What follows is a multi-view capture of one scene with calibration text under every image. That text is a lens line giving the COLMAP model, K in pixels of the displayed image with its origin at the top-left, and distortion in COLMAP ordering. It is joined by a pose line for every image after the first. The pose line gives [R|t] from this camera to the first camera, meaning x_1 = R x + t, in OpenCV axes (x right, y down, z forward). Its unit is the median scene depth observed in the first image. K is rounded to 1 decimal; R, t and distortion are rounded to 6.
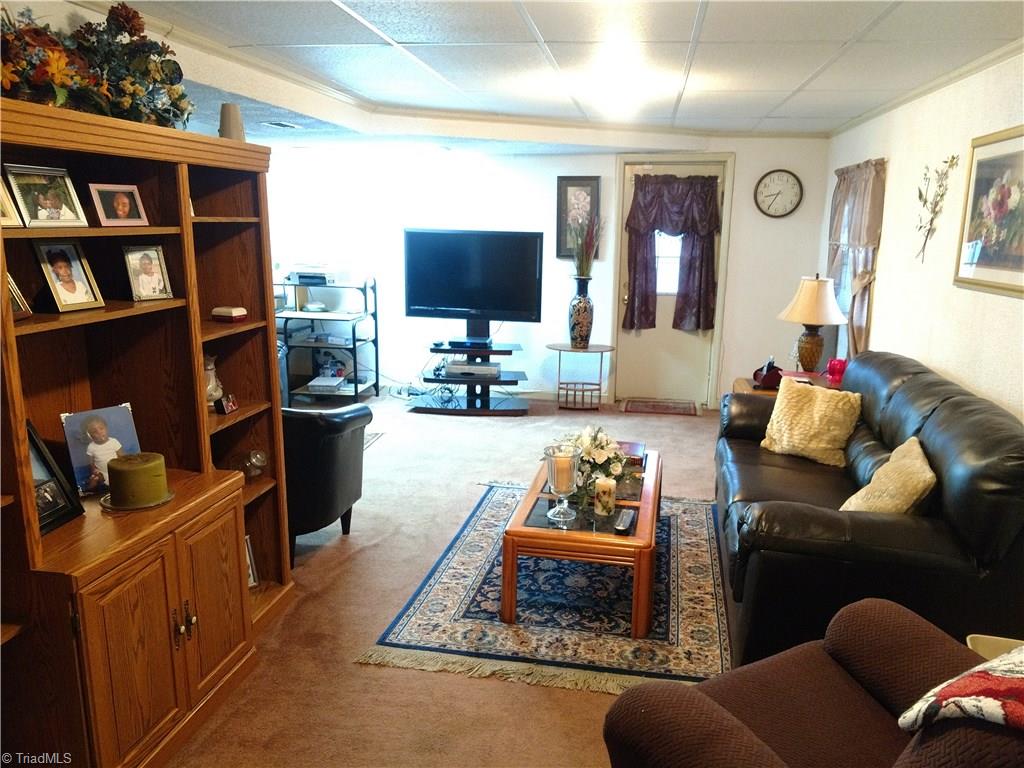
lens RADIAL K [[774.3, 0, 509.1], [0, 774.3, 385.6], [0, 0, 1]] dist [0.051079, -0.004500]
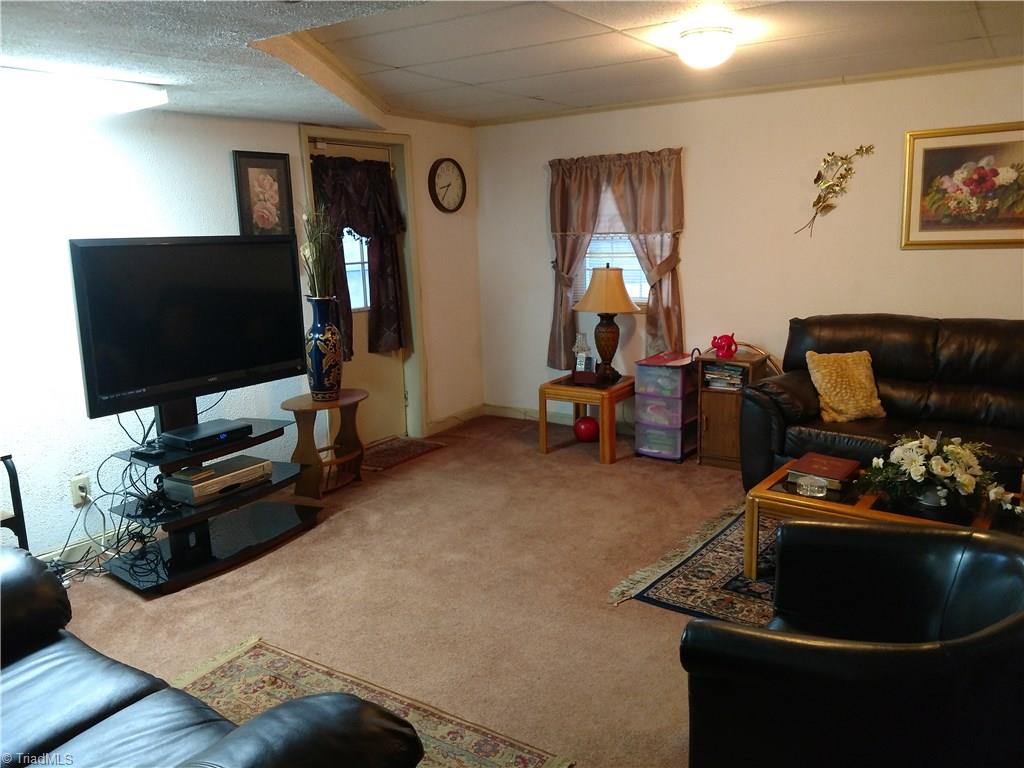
lens RADIAL K [[774.3, 0, 509.9], [0, 774.3, 384.7], [0, 0, 1]] dist [0.051079, -0.004500]
pose [[0.422342, -0.209531, 0.881887, -0.452937], [0.221928, 0.967208, 0.123520, -0.113723], [-0.878849, 0.143548, 0.454993, 0.543966]]
